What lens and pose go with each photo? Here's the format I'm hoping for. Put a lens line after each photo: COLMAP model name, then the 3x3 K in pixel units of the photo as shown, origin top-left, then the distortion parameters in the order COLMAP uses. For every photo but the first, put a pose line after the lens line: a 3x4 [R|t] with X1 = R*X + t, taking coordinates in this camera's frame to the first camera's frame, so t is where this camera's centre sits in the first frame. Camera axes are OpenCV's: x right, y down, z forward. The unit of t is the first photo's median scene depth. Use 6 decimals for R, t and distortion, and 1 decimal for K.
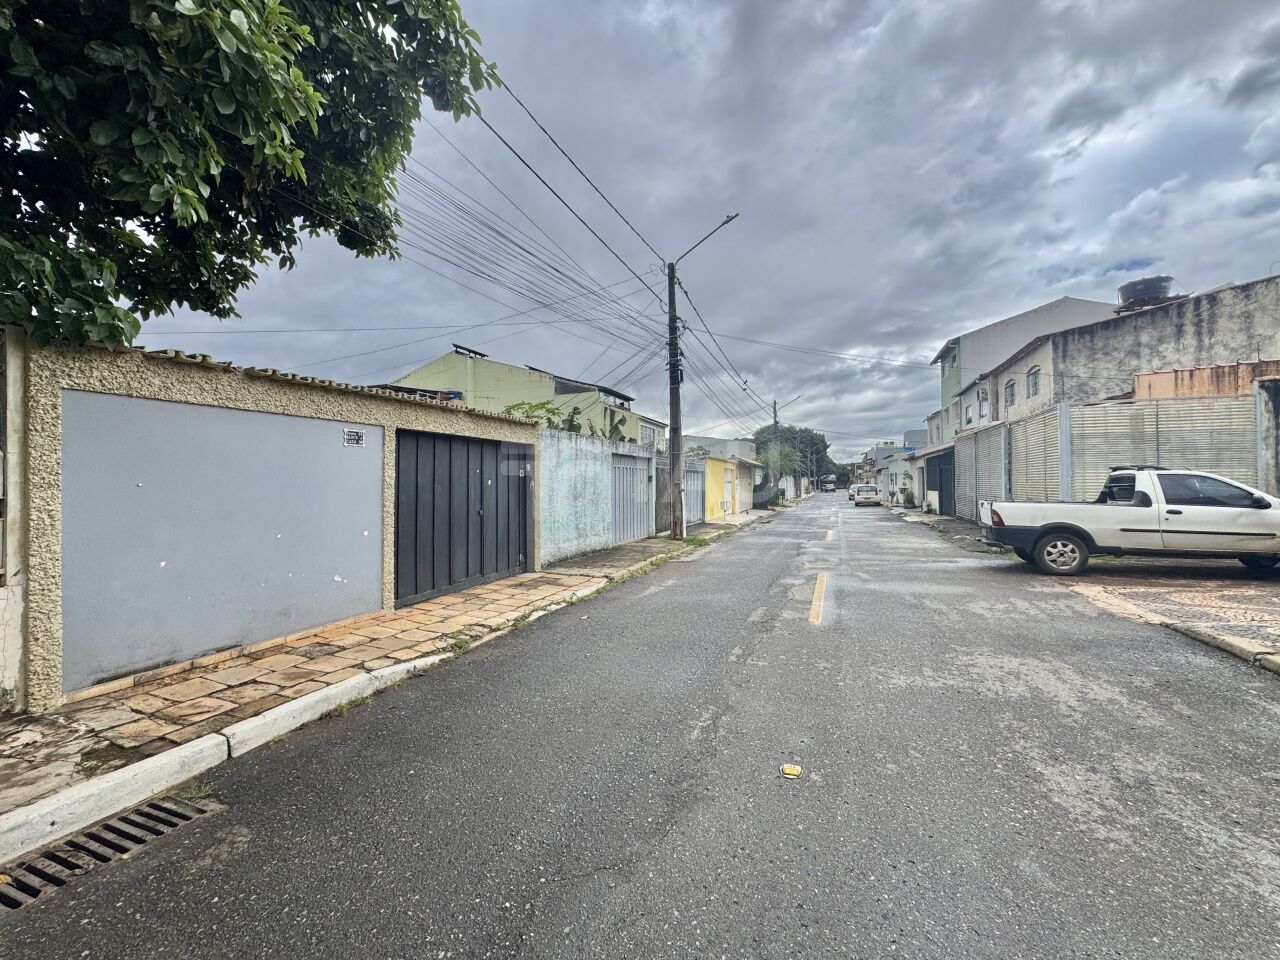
lens RADIAL K [[510.0, 0, 637.6], [0, 510.0, 471.8], [0, 0, 1]] dist [-0.004256, 0.000817]
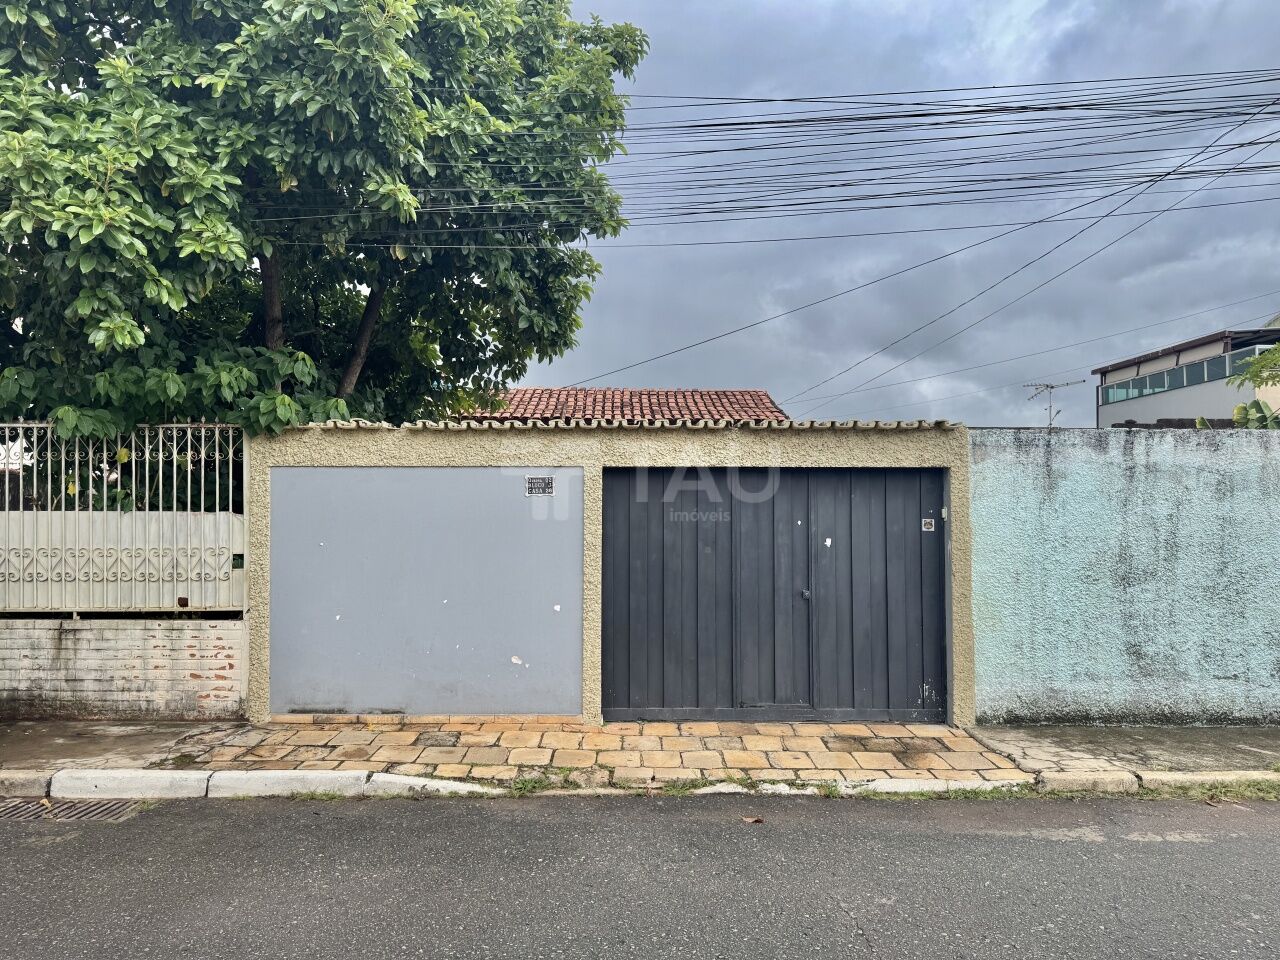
lens RADIAL K [[889.8, 0, 647.1], [0, 889.8, 476.2], [0, 0, 1]] dist [0.035033, -0.041906]
pose [[0.376361, -0.034563, -0.925828, 0.958794], [0.016744, 0.999394, -0.030503, -0.044708], [0.926322, -0.004022, 0.376711, 0.784762]]
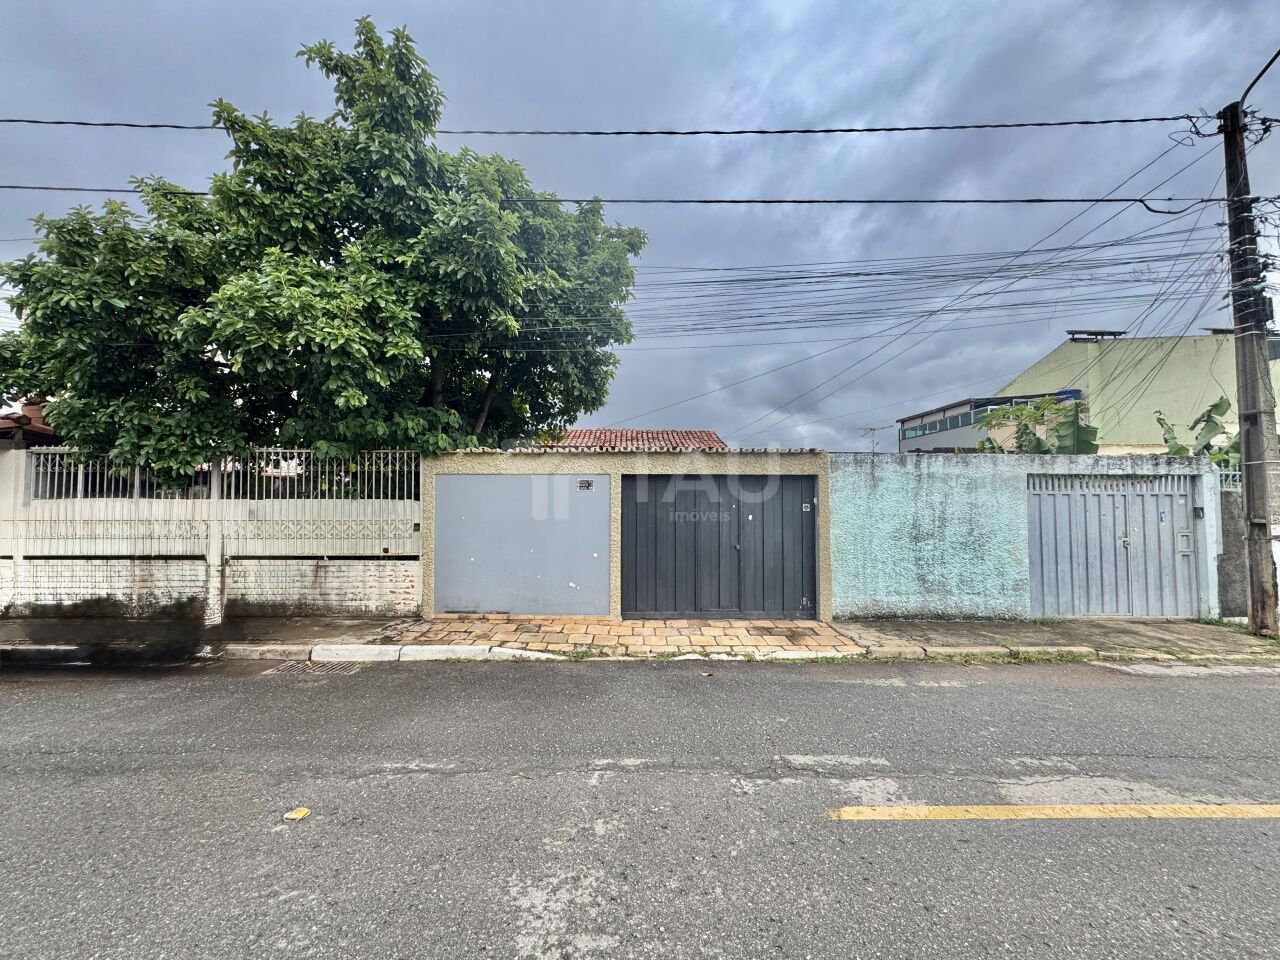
lens RADIAL K [[510.0, 0, 645.9], [0, 510.0, 469.2], [0, 0, 1]] dist [-0.004256, 0.000817]
pose [[0.375033, -0.053504, -0.925466, 0.977416], [0.015925, 0.998558, -0.051276, -0.043637], [0.926875, 0.004492, 0.375344, 0.775512]]
